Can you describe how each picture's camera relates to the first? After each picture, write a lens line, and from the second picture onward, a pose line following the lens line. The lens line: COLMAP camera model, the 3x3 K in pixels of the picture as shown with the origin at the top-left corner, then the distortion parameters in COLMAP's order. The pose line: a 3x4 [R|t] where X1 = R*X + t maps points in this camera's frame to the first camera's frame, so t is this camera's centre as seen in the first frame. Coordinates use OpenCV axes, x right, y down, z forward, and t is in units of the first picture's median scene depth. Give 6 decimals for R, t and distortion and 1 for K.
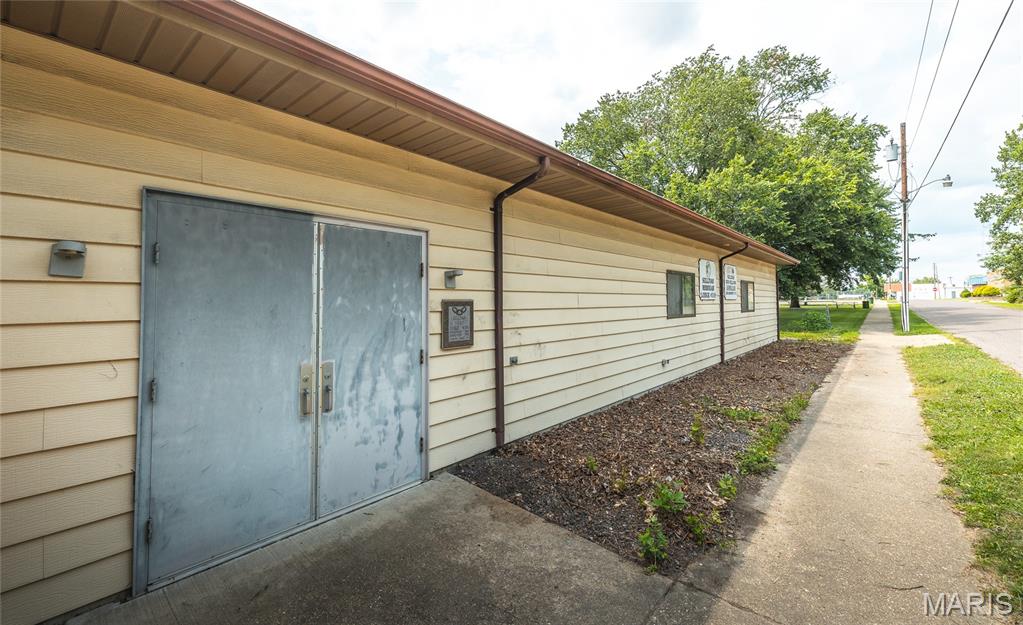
lens RADIAL K [[435.6, 0, 510.9], [0, 435.6, 282.0], [0, 0, 1]] dist [-0.001581, -0.000461]
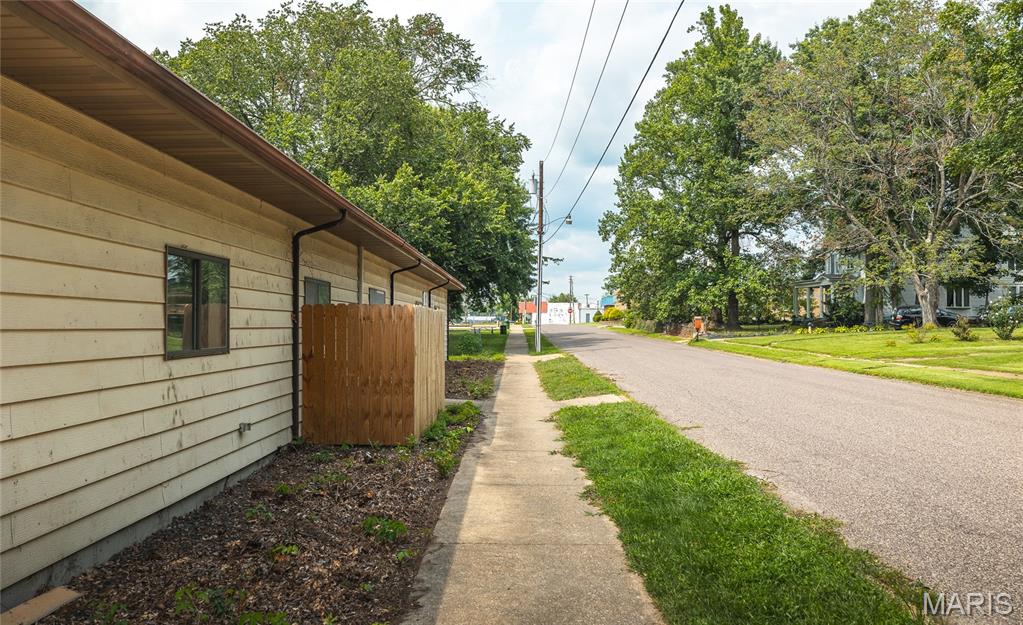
lens RADIAL K [[905.6, 0, 511.5], [0, 905.6, 312.5], [0, 0, 1]] dist [0.001579, 0.000057]
pose [[0.762652, 0.011069, 0.646714, -0.392055], [-0.029499, 0.999408, 0.017681, -0.015435], [-0.646136, -0.032562, 0.762527, -0.440049]]
